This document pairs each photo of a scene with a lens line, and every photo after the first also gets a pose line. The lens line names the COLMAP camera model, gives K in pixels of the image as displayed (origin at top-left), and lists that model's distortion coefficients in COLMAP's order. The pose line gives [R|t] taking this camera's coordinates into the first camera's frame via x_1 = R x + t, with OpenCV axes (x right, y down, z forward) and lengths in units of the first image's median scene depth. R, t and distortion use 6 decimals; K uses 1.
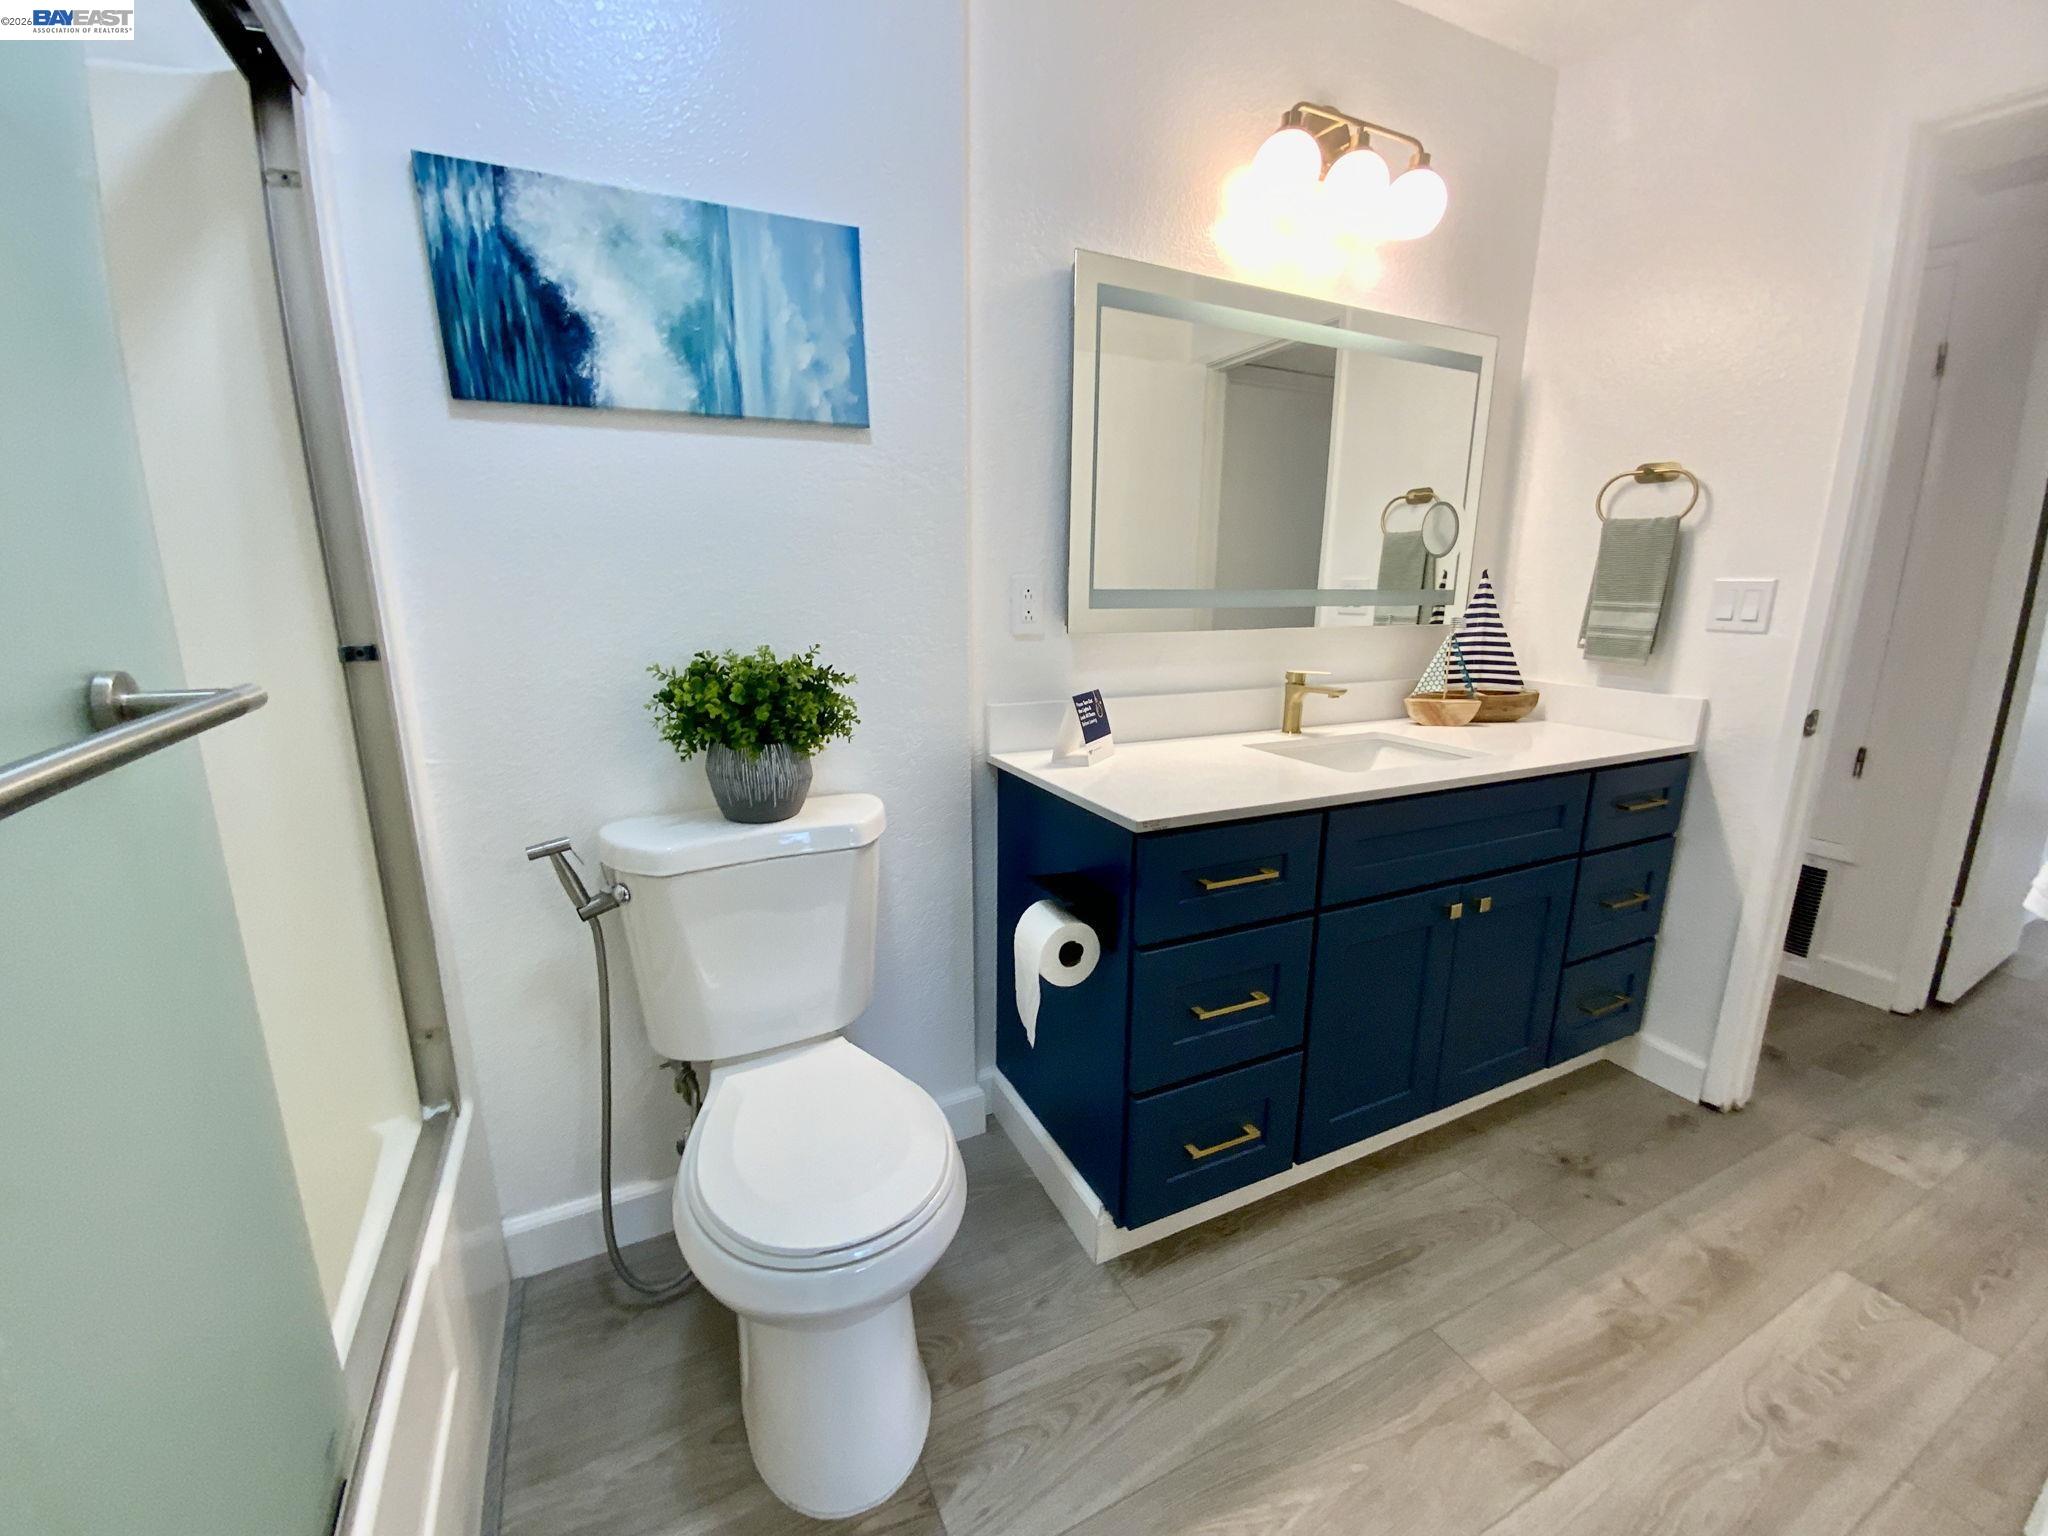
lens RADIAL K [[835.1, 0, 1020.2], [0, 835.1, 765.1], [0, 0, 1]] dist [0.014286, -0.007641]
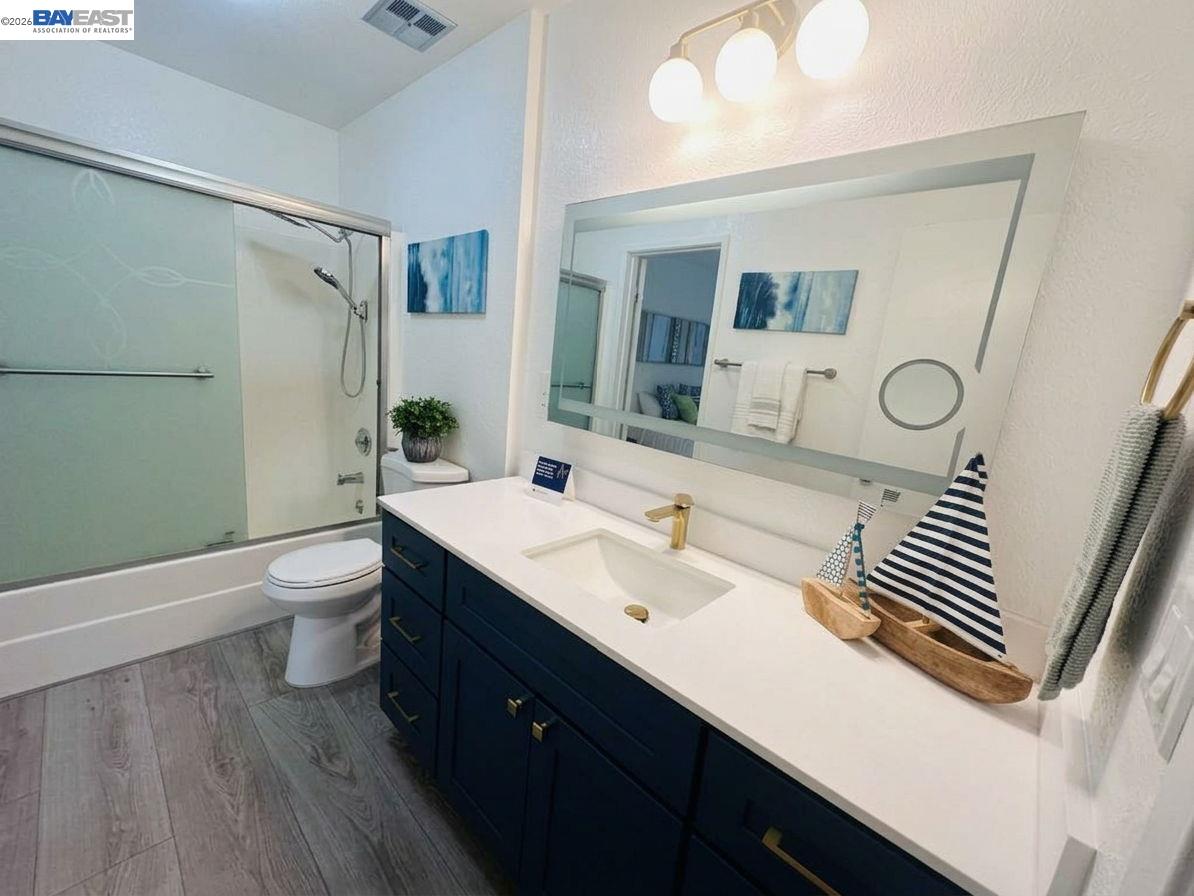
lens RADIAL K [[473.7, 0, 600.3], [0, 473.7, 449.7], [0, 0, 1]] dist [0.043213, -0.025786]
pose [[0.354864, 0.211111, -0.910771, 1.272277], [-0.301826, 0.947879, 0.102112, -0.297868], [0.884858, 0.238658, 0.400086, 0.906763]]
